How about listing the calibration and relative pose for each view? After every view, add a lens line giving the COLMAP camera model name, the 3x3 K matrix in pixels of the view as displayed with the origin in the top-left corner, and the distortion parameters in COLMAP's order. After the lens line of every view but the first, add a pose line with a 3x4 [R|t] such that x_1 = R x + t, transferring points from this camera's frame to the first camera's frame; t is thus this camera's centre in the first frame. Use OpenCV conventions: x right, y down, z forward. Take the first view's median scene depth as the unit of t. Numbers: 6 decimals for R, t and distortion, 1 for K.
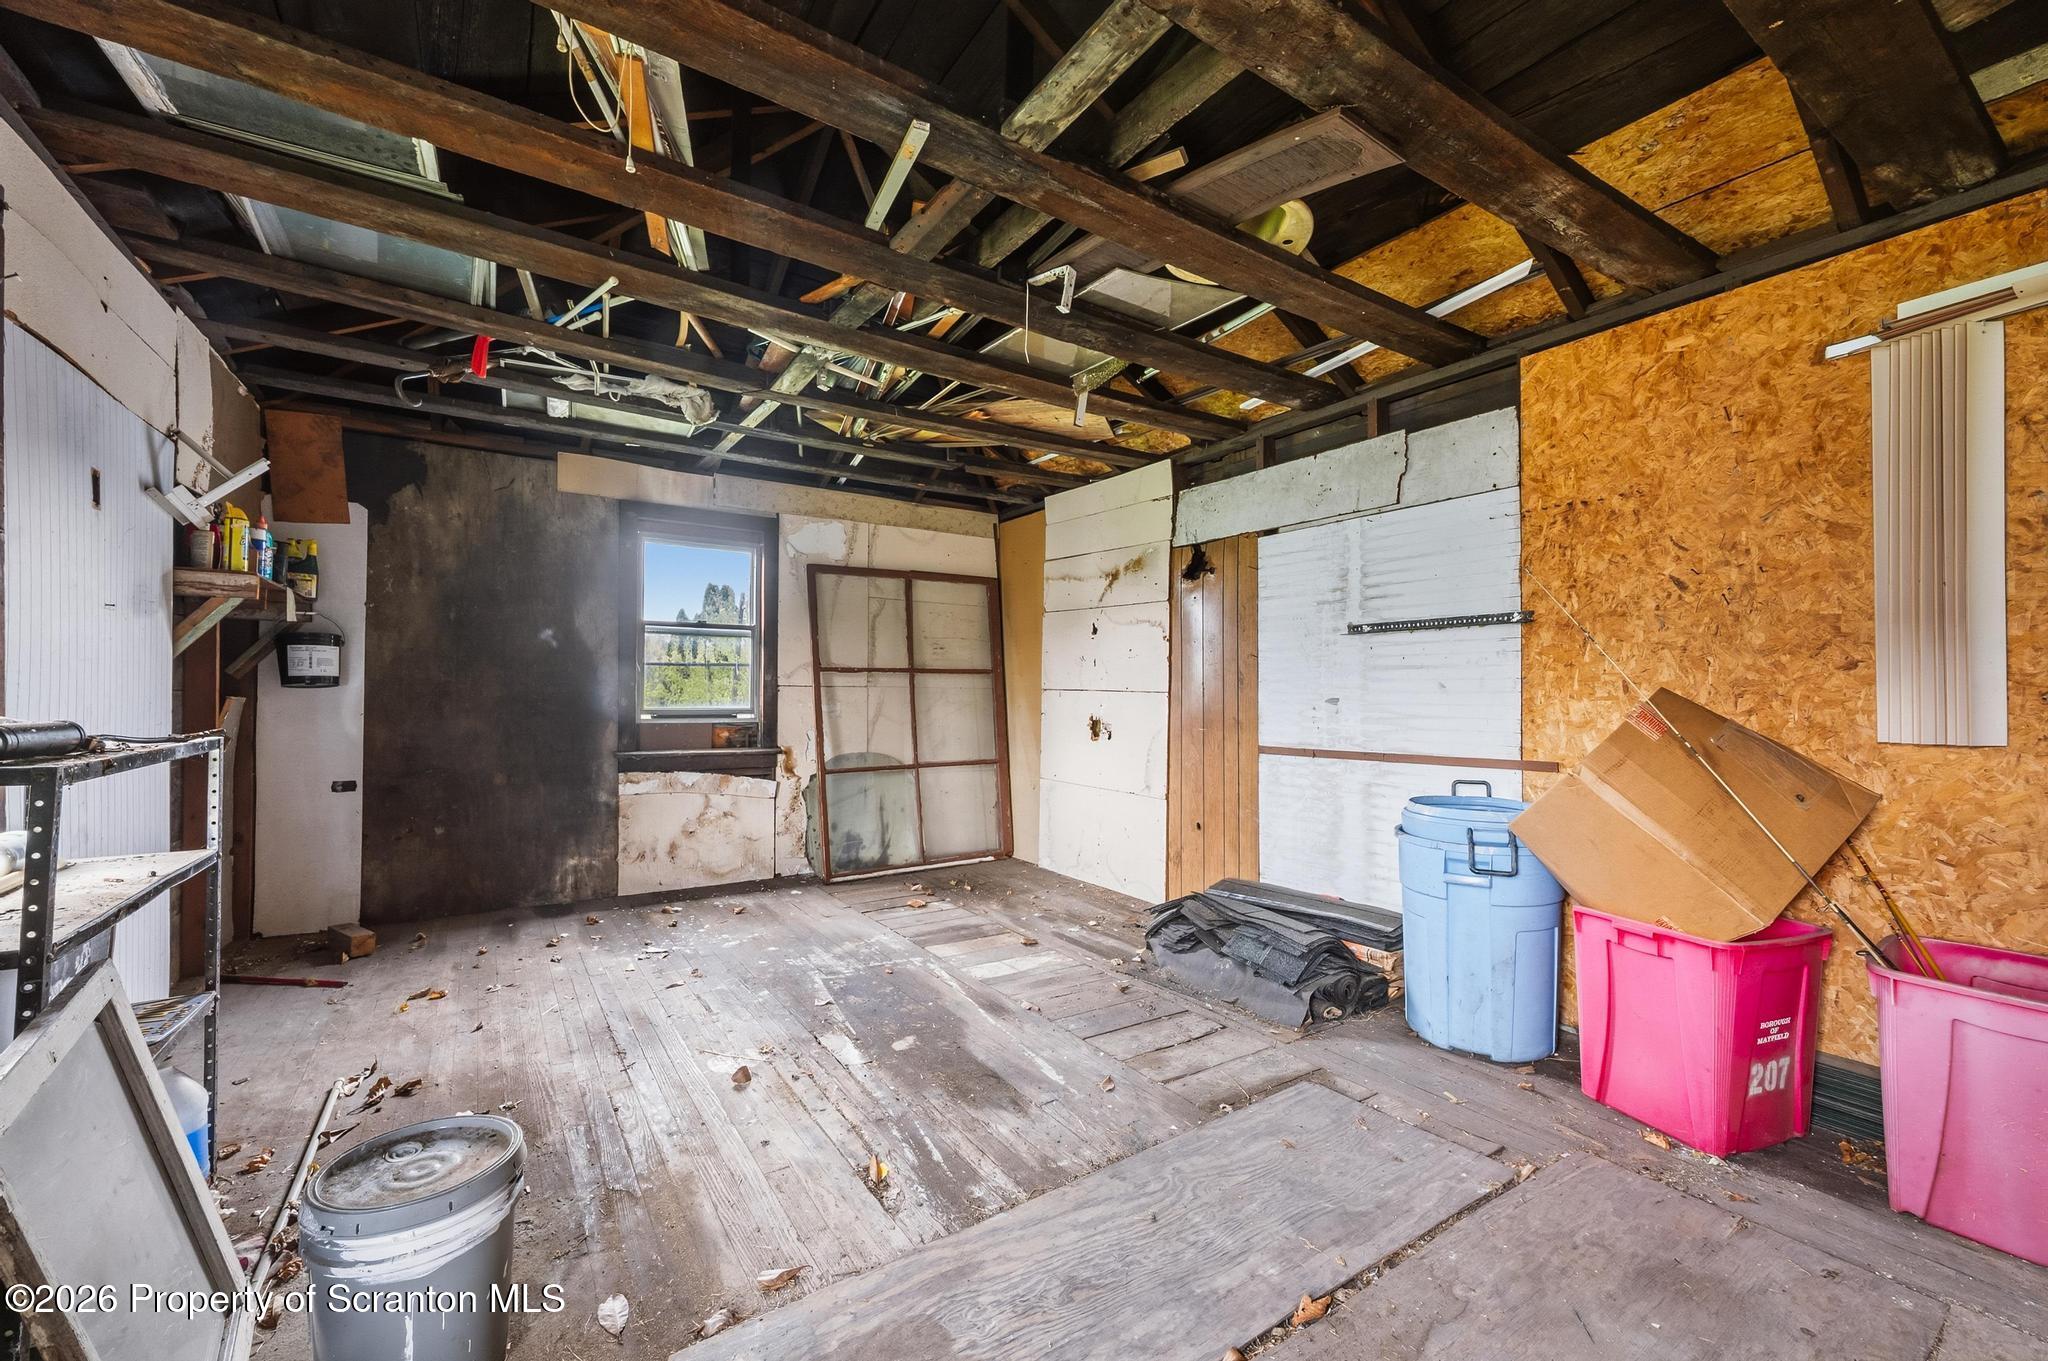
lens RADIAL K [[807.1, 0, 1016.0], [0, 807.1, 690.4], [0, 0, 1]] dist [0.000483, 0.000239]
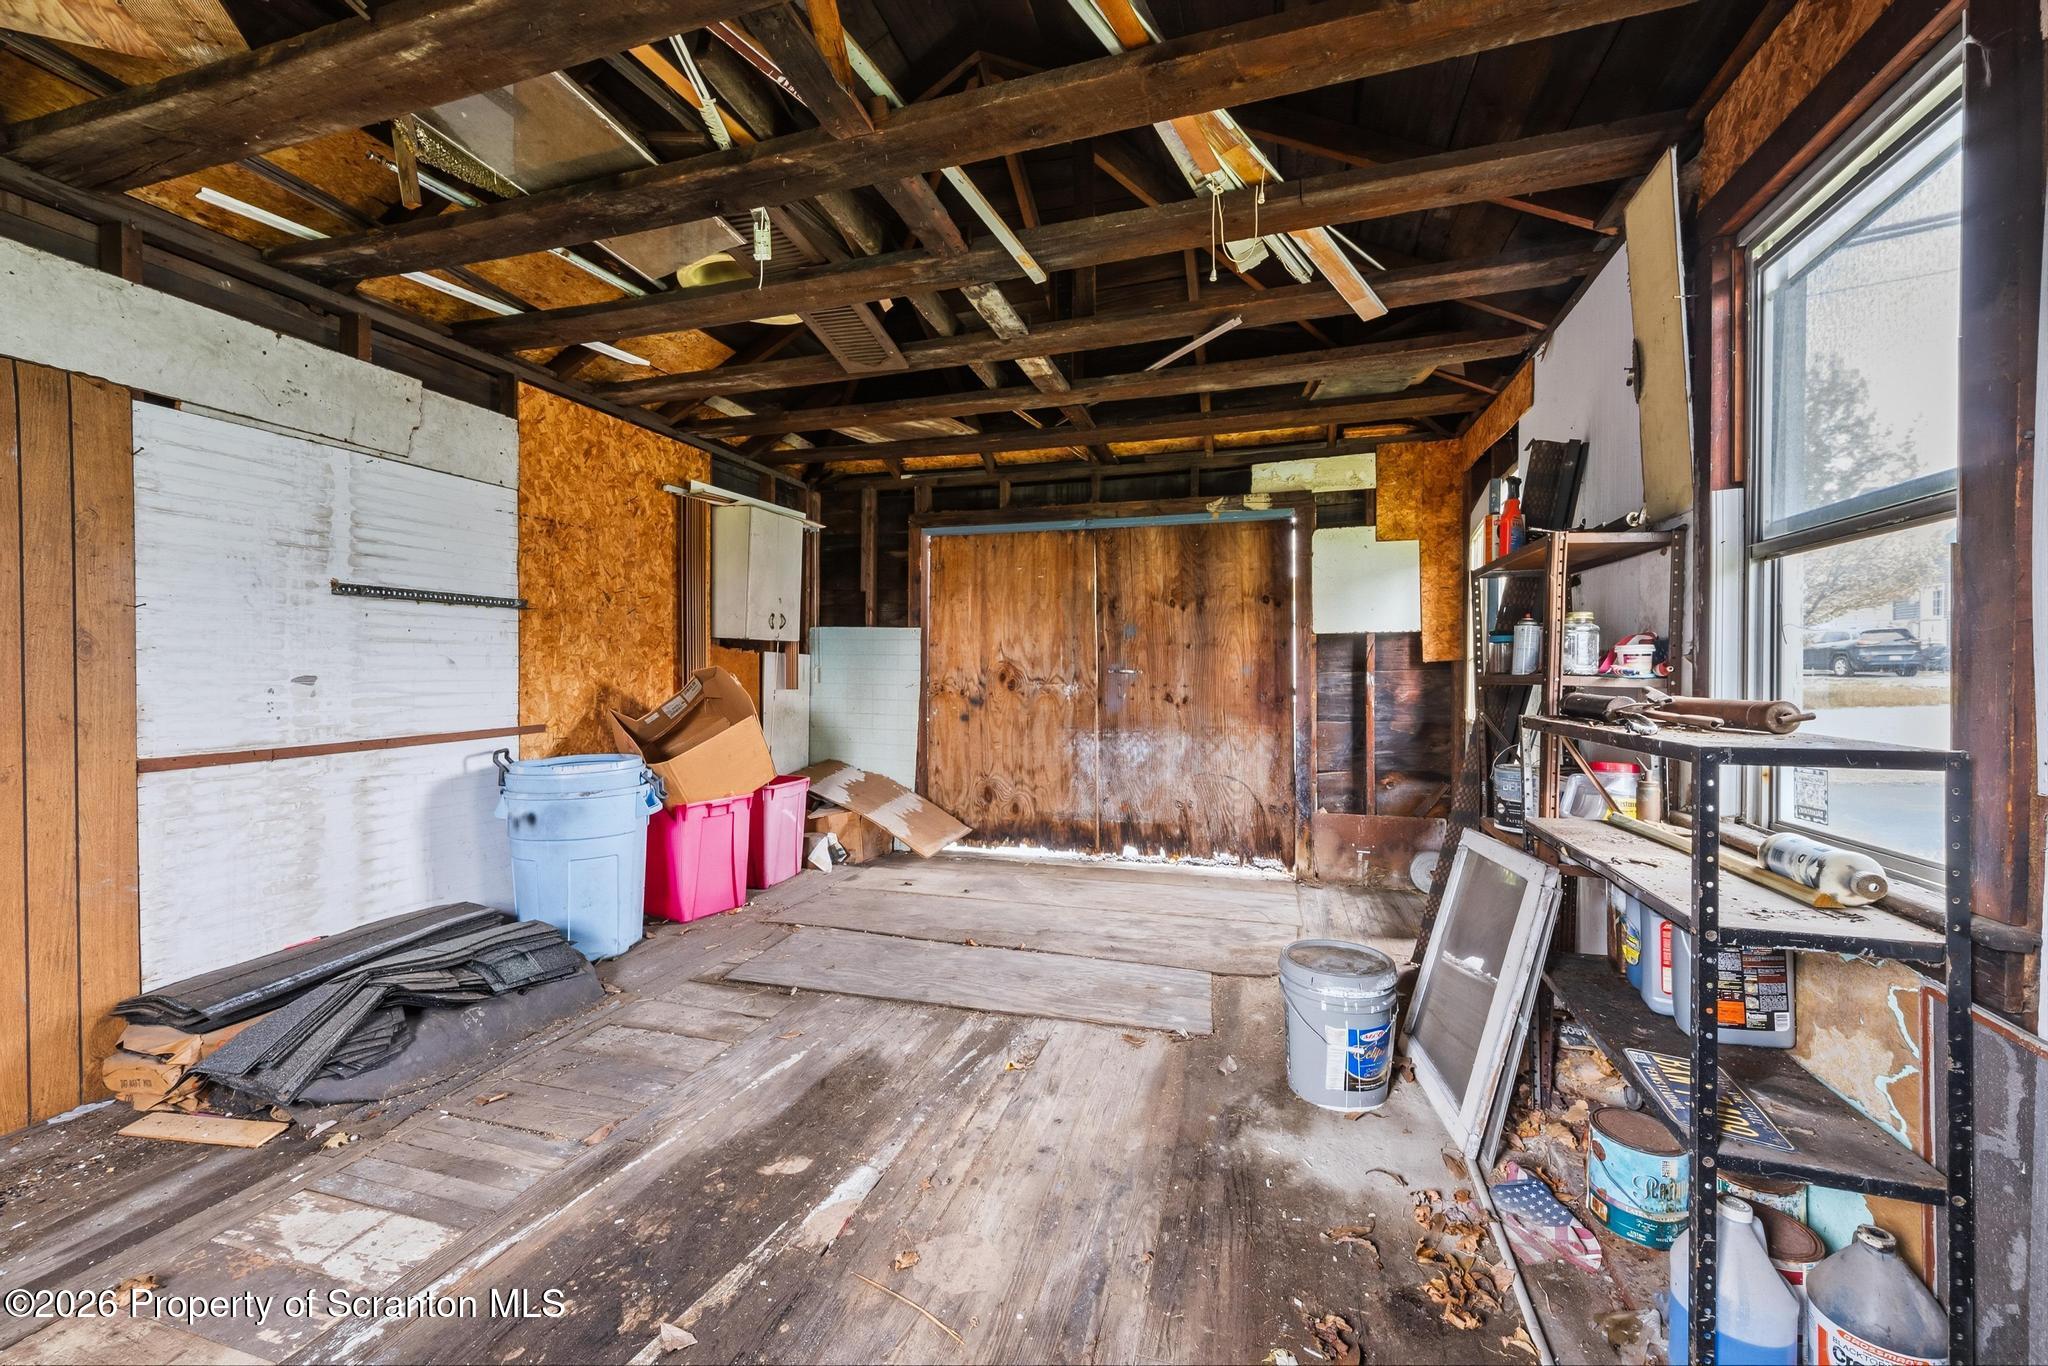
lens RADIAL K [[807.1, 0, 1025.0], [0, 807.1, 675.5], [0, 0, 1]] dist [0.000483, 0.000239]
pose [[-0.637386, -0.005160, 0.770528, -0.717861], [-0.001495, 0.999984, 0.005460, 0.005029], [-0.770543, 0.002328, -0.637383, 1.142231]]
